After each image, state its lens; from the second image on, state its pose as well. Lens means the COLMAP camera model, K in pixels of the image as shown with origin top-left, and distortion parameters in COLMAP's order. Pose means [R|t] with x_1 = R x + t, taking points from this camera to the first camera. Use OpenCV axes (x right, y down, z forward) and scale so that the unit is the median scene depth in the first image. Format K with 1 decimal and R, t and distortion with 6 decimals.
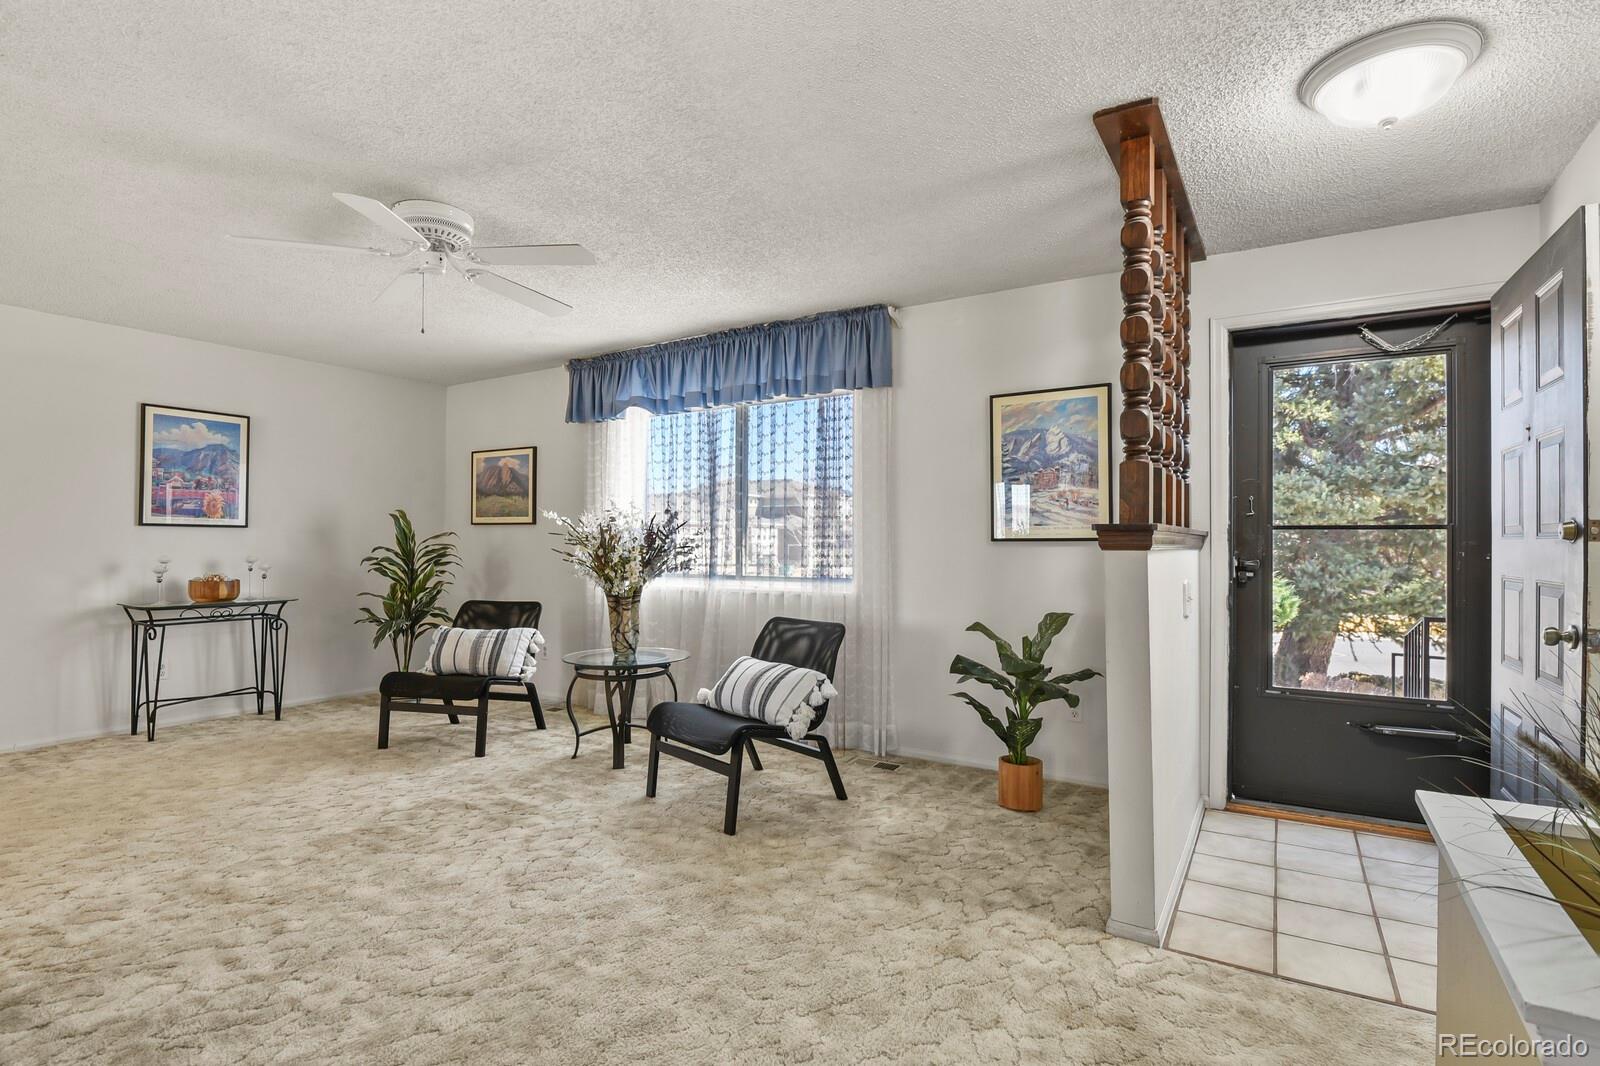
lens RADIAL K [[777.5, 0, 804.5], [0, 777.5, 542.9], [0, 0, 1]] dist [-0.010862, -0.005298]
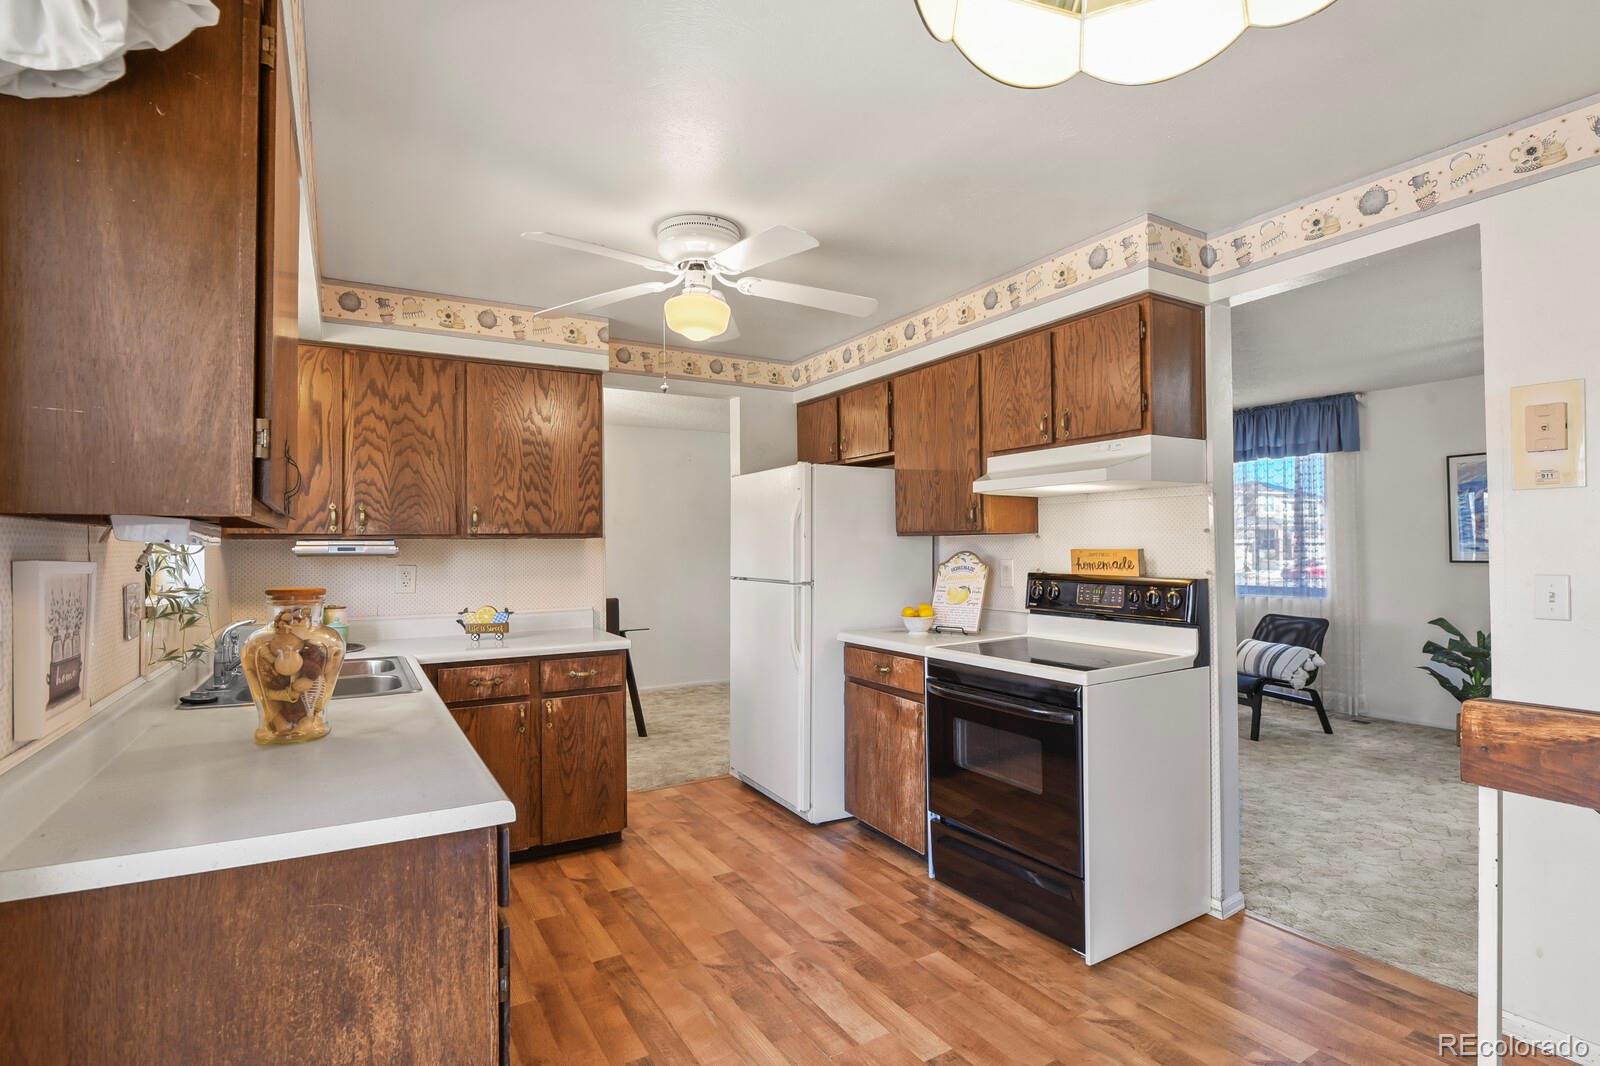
lens RADIAL K [[777.5, 0, 807.7], [0, 777.5, 537.5], [0, 0, 1]] dist [-0.010862, -0.005298]
pose [[0.886927, -0.015767, -0.461641, -0.156433], [0.011994, 0.999866, -0.011106, -0.050986], [0.461754, 0.004314, 0.886997, -0.832767]]
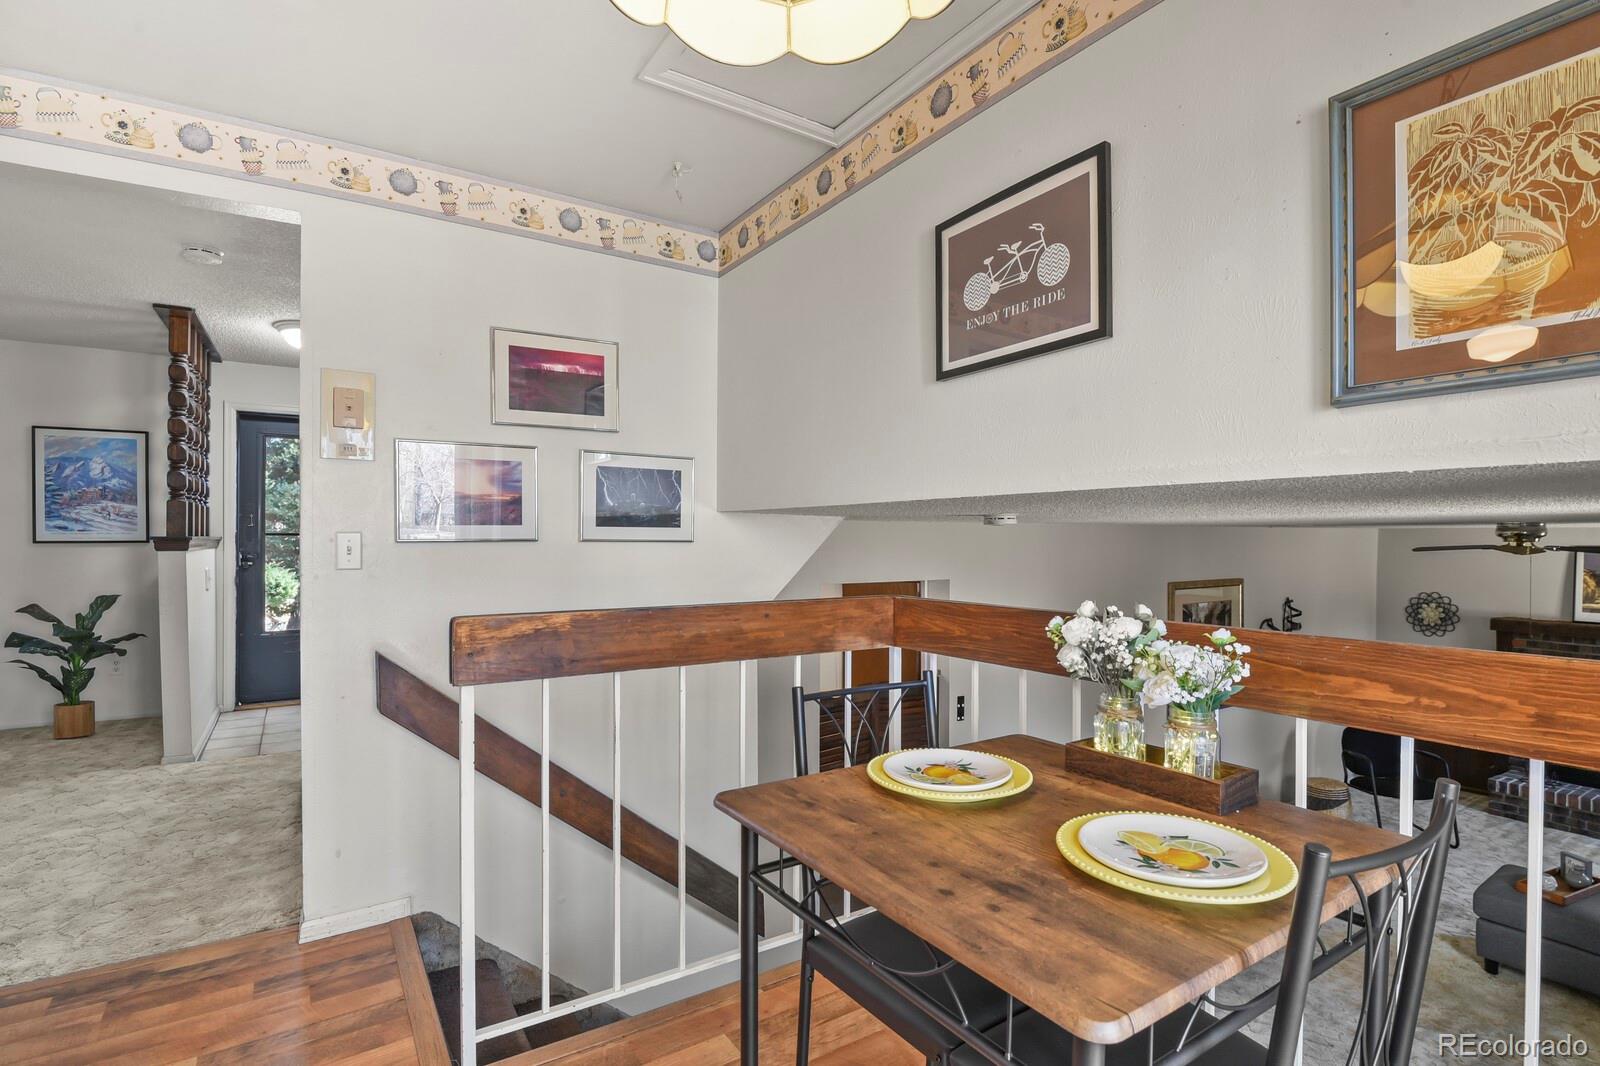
lens RADIAL K [[777.5, 0, 799.6], [0, 777.5, 538.7], [0, 0, 1]] dist [-0.010862, -0.005298]
pose [[0.434475, -0.000816, 0.900684, -0.377631], [-0.003997, 0.999988, 0.002834, -0.020353], [-0.900675, -0.004831, 0.434466, -0.730637]]
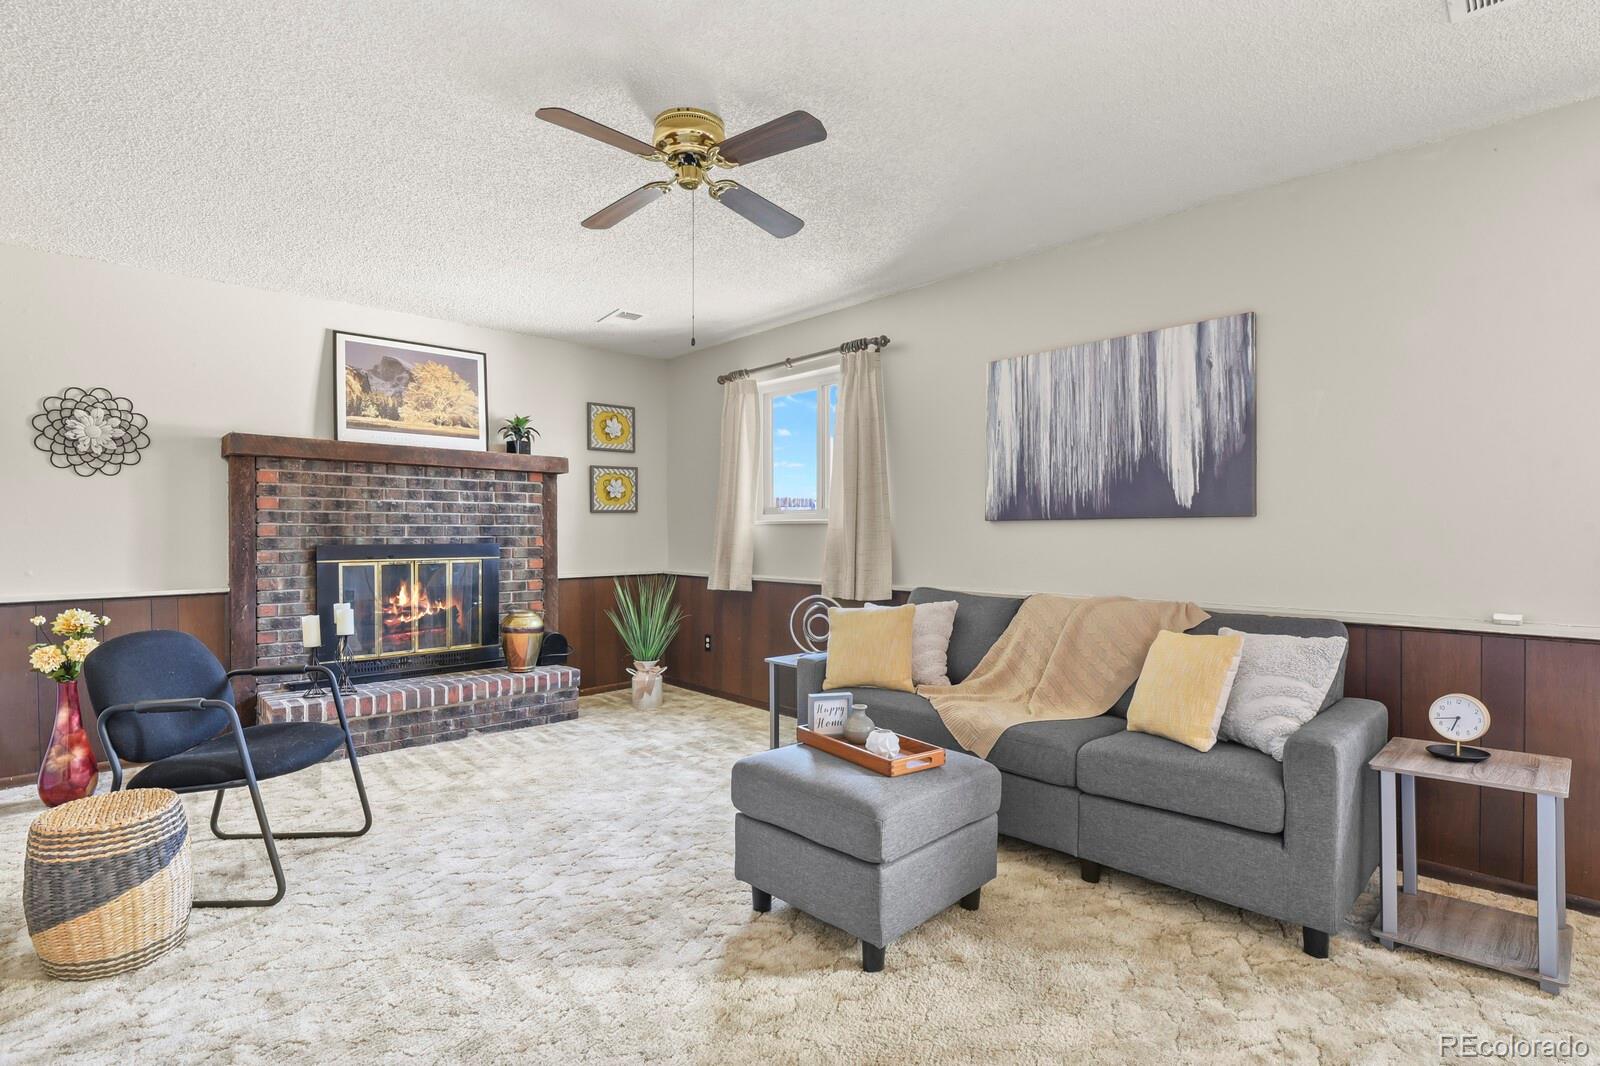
lens RADIAL K [[777.5, 0, 808.7], [0, 777.5, 538.4], [0, 0, 1]] dist [-0.010862, -0.005298]
pose [[-0.966607, -0.001803, 0.256258, 1.089125], [-0.000779, 0.999991, 0.004095, 0.334585], [-0.256263, 0.003759, -0.966600, -0.608355]]
